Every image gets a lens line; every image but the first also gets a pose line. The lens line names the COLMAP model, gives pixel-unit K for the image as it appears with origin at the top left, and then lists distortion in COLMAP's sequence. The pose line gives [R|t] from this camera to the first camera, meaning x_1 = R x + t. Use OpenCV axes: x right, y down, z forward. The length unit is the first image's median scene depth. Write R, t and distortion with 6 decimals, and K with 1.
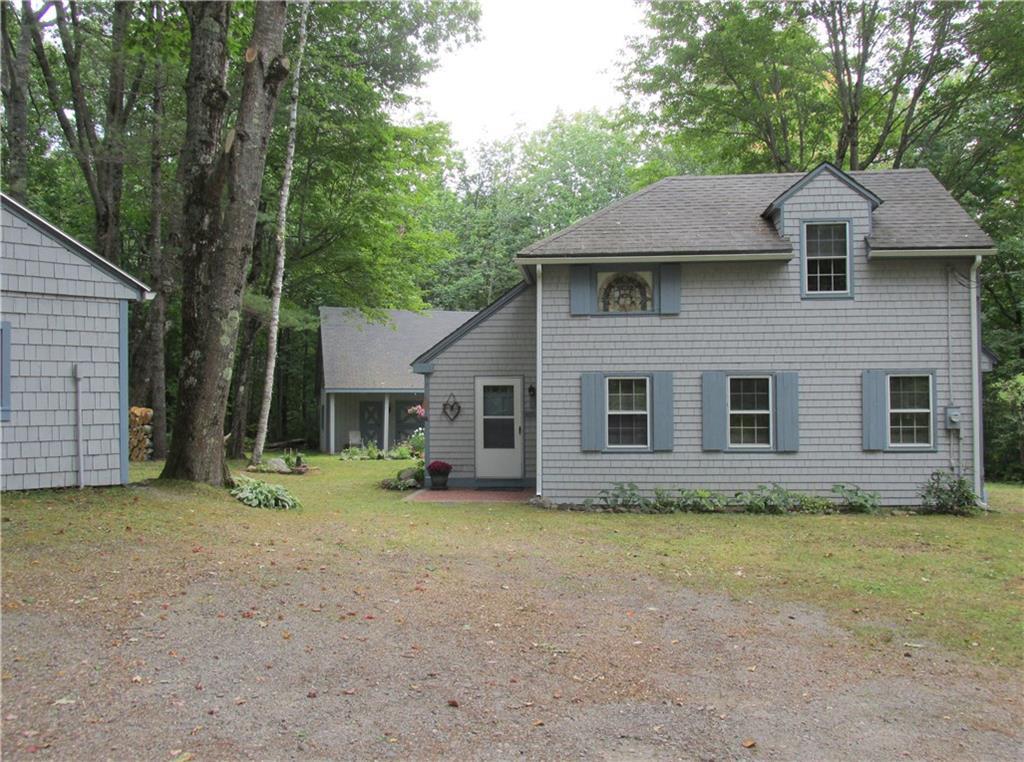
lens RADIAL K [[860.4, 0, 512.1], [0, 860.4, 382.8], [0, 0, 1]] dist [-0.019268, 0.010380]
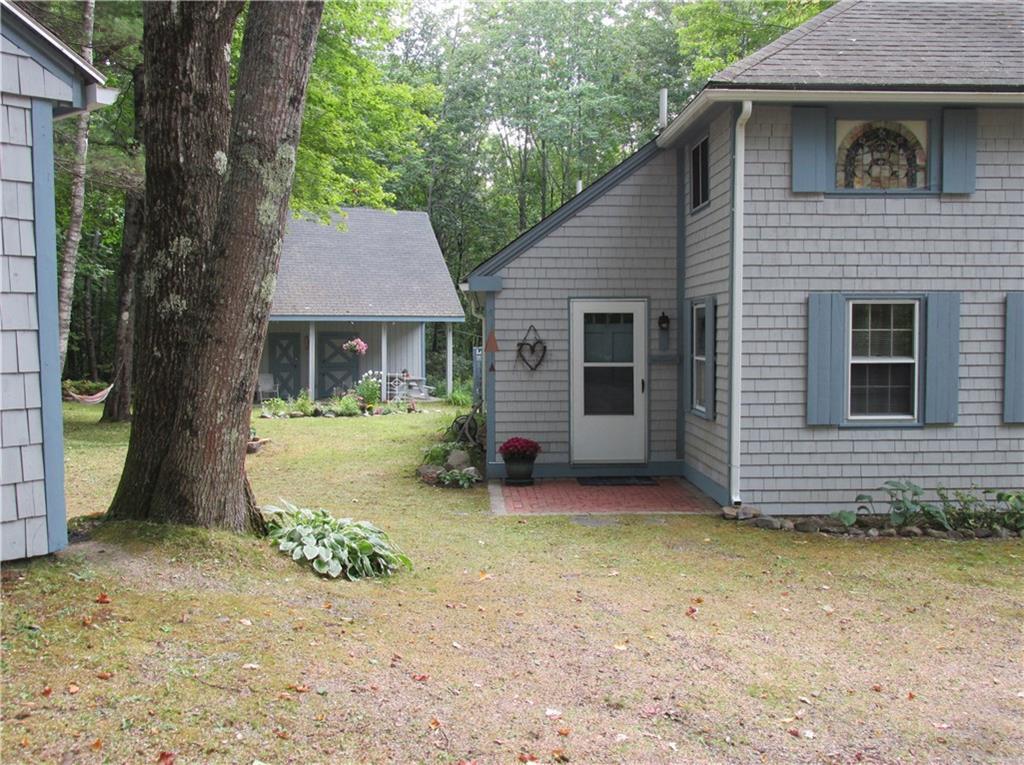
lens RADIAL K [[999.1, 0, 515.2], [0, 999.1, 383.2], [0, 0, 1]] dist [-0.023070, 0.000000]
pose [[0.991441, -0.005454, 0.130443, -0.206221], [-0.004430, 0.997146, 0.075361, -0.000478], [-0.130482, -0.075294, 0.988588, 0.350600]]
